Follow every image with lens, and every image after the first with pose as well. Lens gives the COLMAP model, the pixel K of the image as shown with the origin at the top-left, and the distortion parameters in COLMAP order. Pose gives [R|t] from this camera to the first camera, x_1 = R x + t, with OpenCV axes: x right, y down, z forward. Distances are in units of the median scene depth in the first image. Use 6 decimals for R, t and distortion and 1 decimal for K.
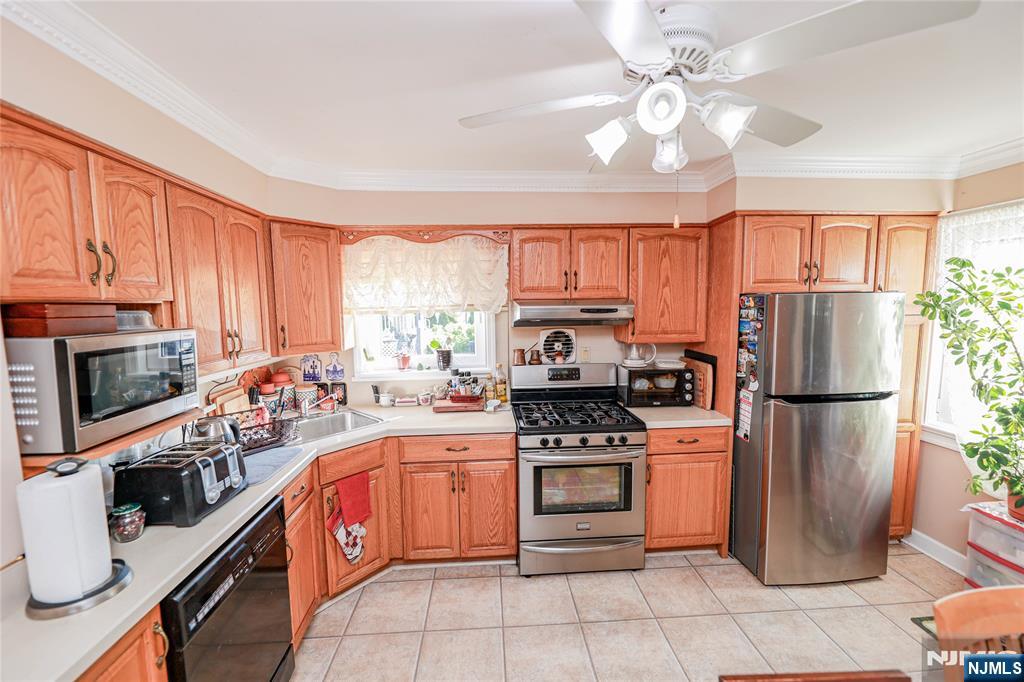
lens RADIAL K [[418.6, 0, 512.0], [0, 418.6, 341.0], [0, 0, 1]] dist [0.000135, 0.000163]
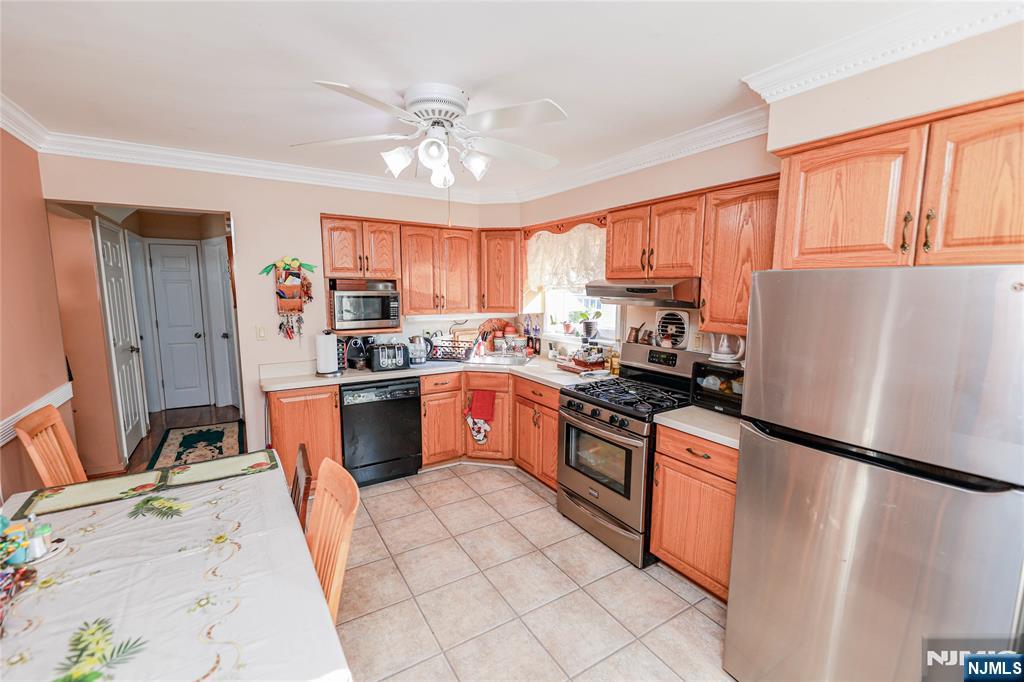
lens RADIAL K [[426.5, 0, 513.6], [0, 426.5, 343.5], [0, 0, 1]] dist [-0.001628, -0.005619]
pose [[0.477372, 0.133351, -0.868524, 0.935212], [-0.090990, 0.990606, 0.102084, -0.025154], [0.873978, 0.030295, 0.485021, 0.274806]]
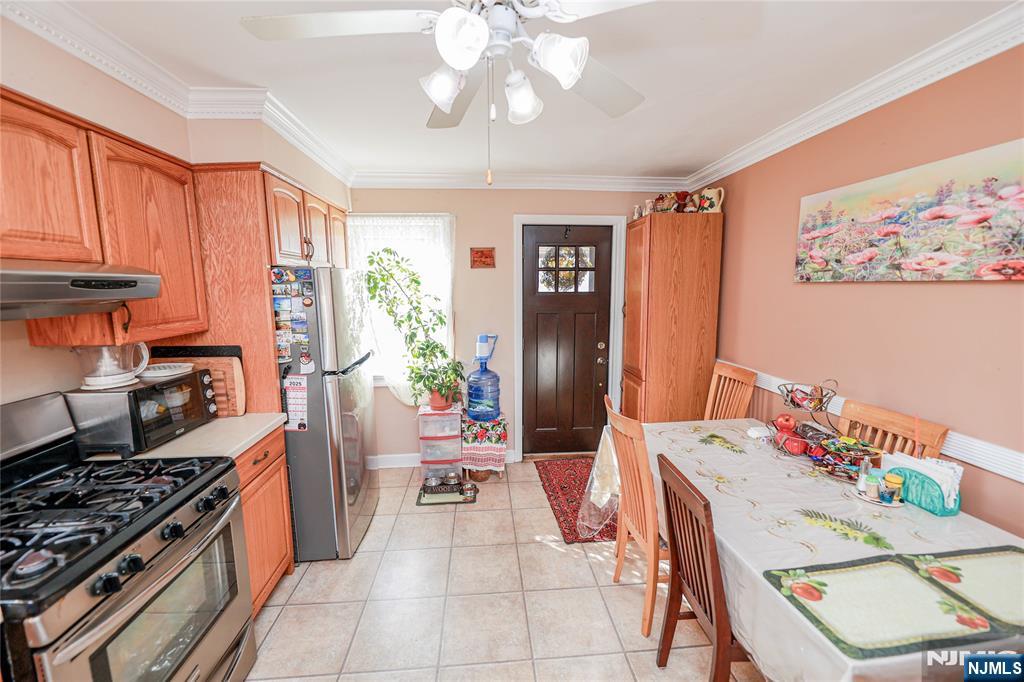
lens RADIAL K [[409.4, 0, 512.8], [0, 409.4, 341.9], [0, 0, 1]] dist [-0.000815, -0.004000]
pose [[-0.009376, -0.126215, 0.991959, -0.288796], [0.099637, 0.986947, 0.126519, -0.016440], [-0.994980, 0.100022, 0.003323, 0.520005]]
